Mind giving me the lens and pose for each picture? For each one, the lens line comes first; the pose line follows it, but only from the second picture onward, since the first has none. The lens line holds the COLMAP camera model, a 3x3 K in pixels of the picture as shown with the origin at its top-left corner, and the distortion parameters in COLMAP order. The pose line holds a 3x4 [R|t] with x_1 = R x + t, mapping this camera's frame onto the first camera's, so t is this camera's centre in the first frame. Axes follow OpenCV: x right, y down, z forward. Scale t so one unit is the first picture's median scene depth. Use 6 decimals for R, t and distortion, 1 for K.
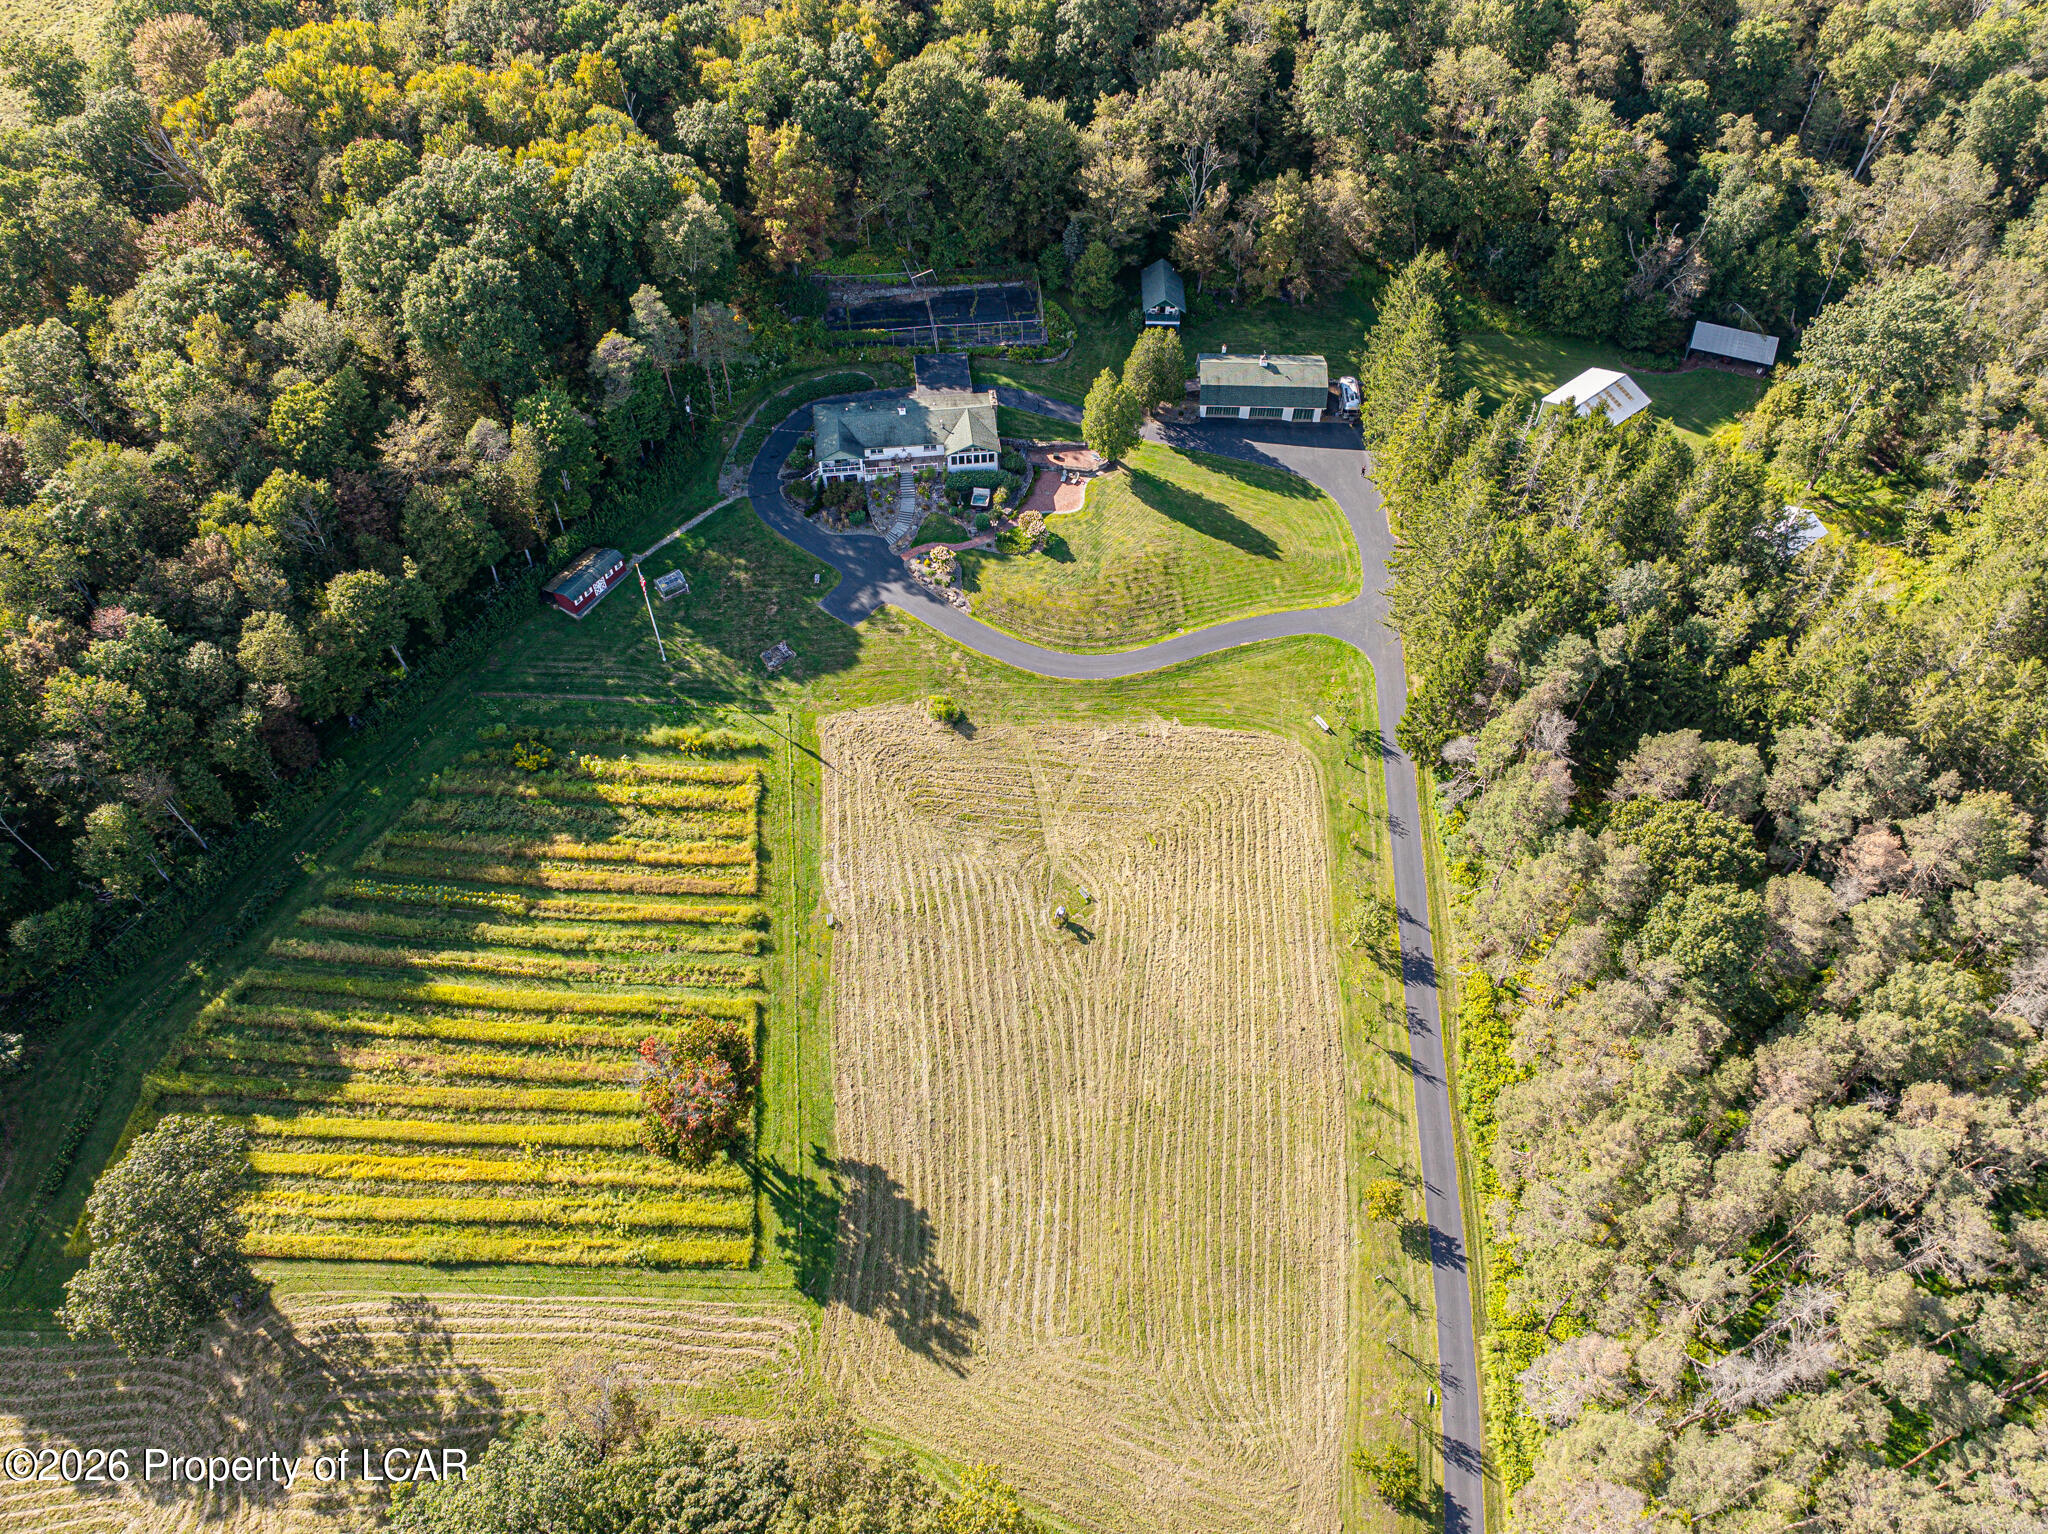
lens RADIAL K [[1423.9, 0, 1023.1], [0, 1423.9, 809.1], [0, 0, 1]] dist [-0.044500, 0.027835]
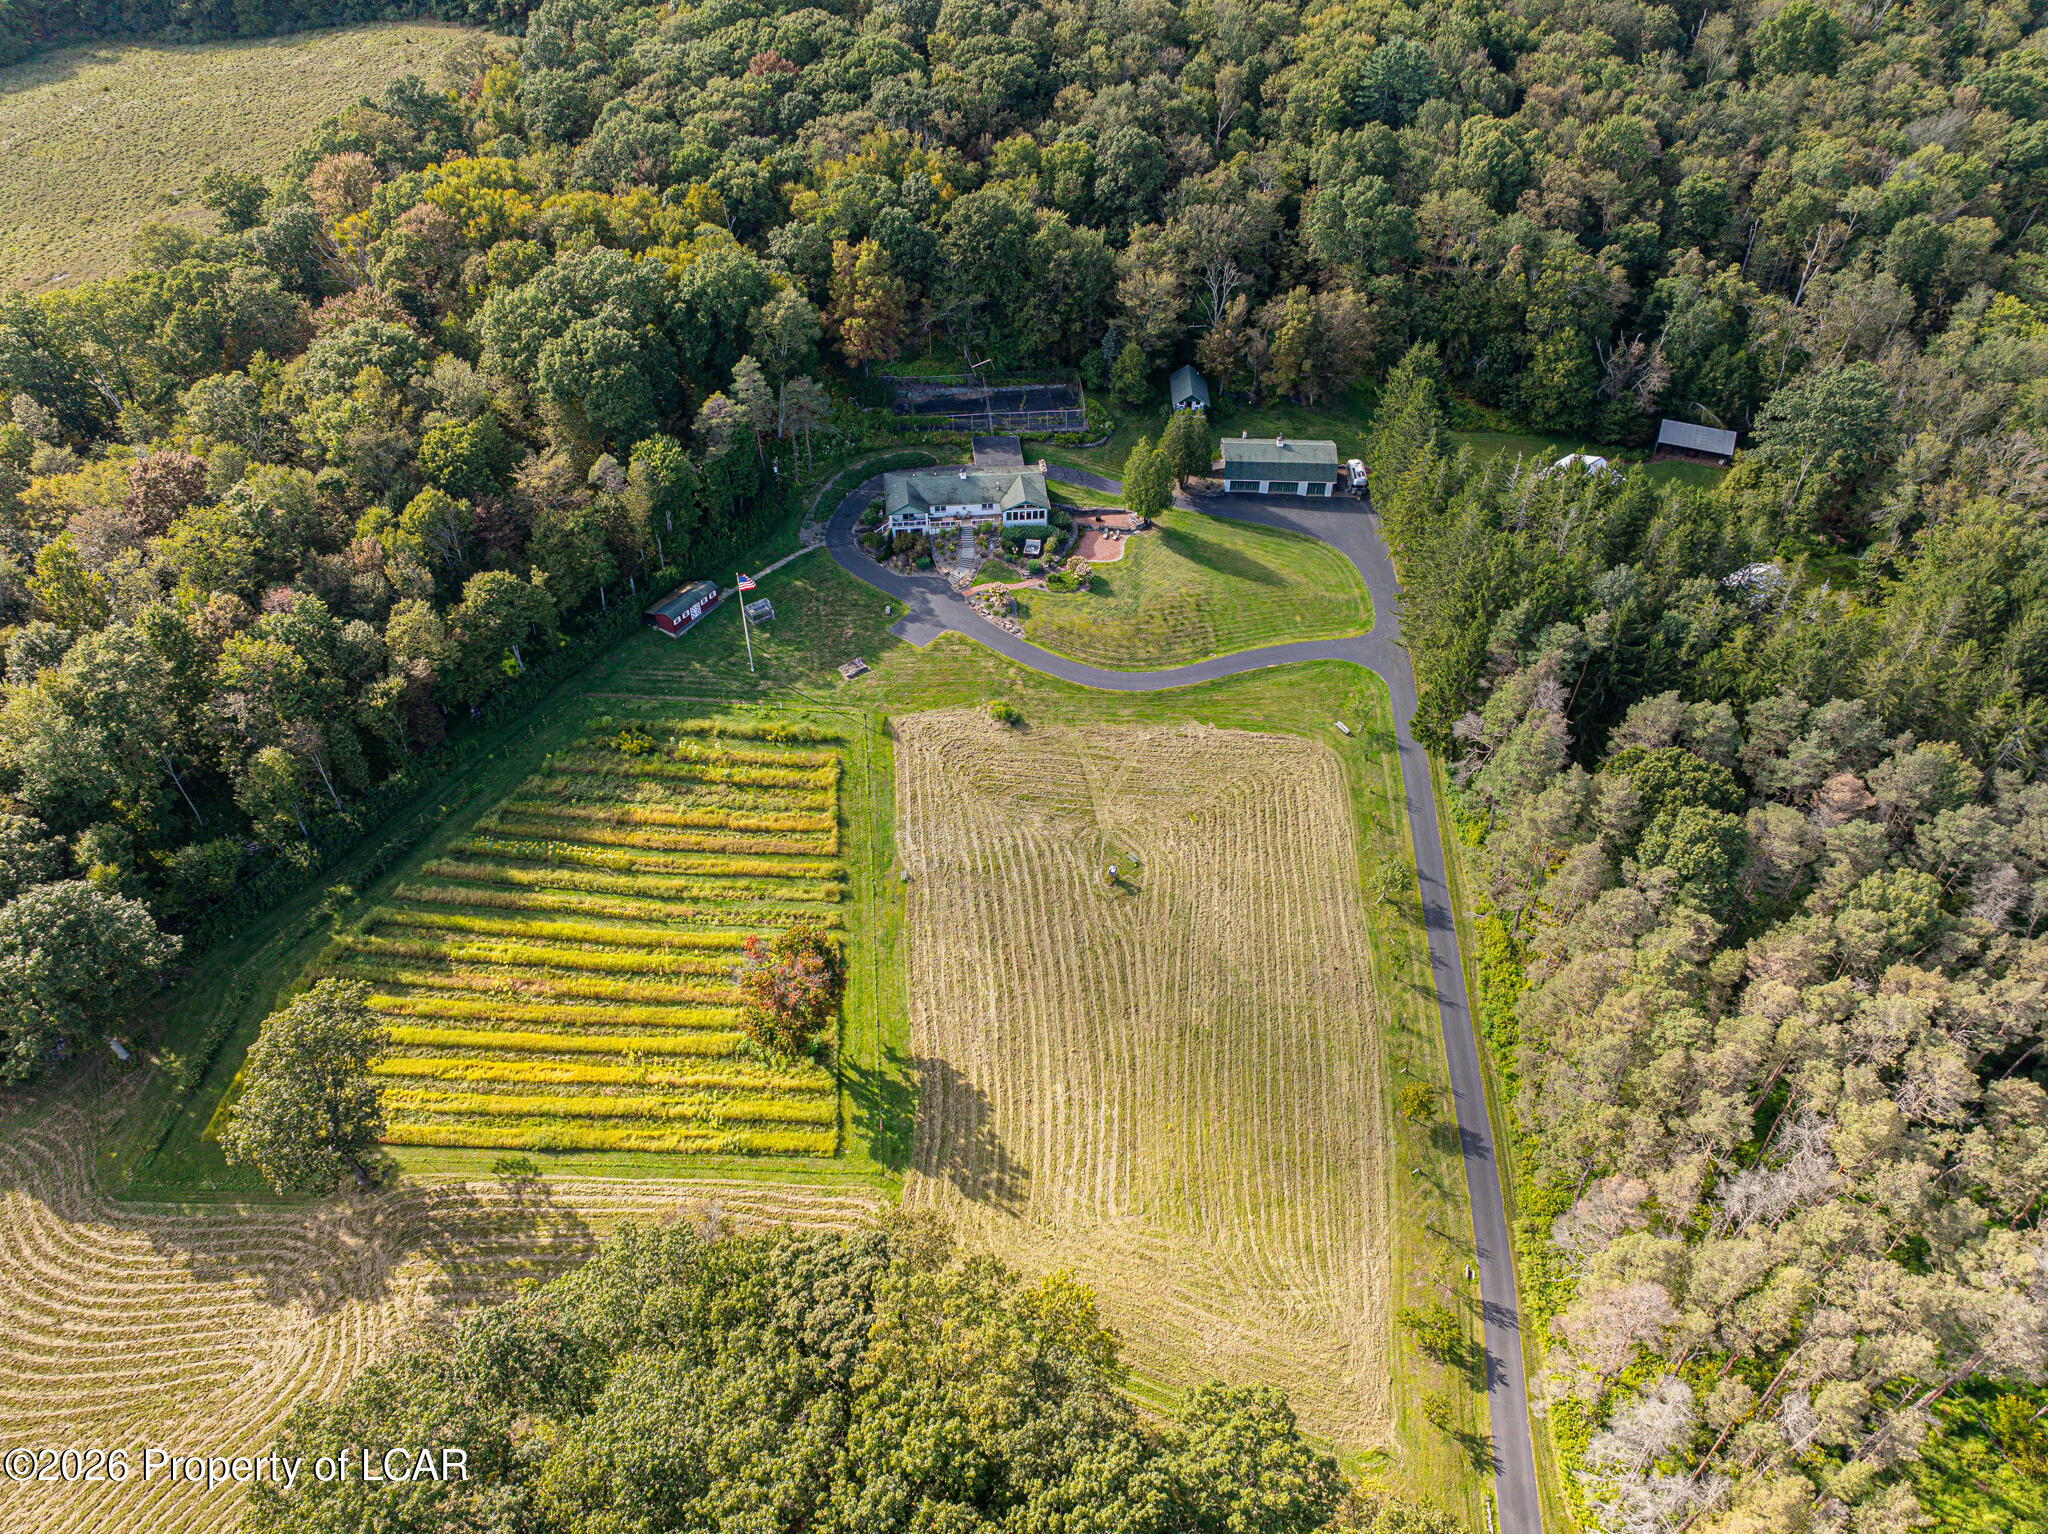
lens RADIAL K [[1433.5, 0, 1025.2], [0, 1433.5, 821.2], [0, 0, 1]] dist [-0.024607, -0.003619]
pose [[0.999990, 0.003956, -0.001886, -0.037232], [-0.004204, 0.987419, -0.158068, 0.198794], [0.001237, 0.158074, 0.987426, -0.098766]]
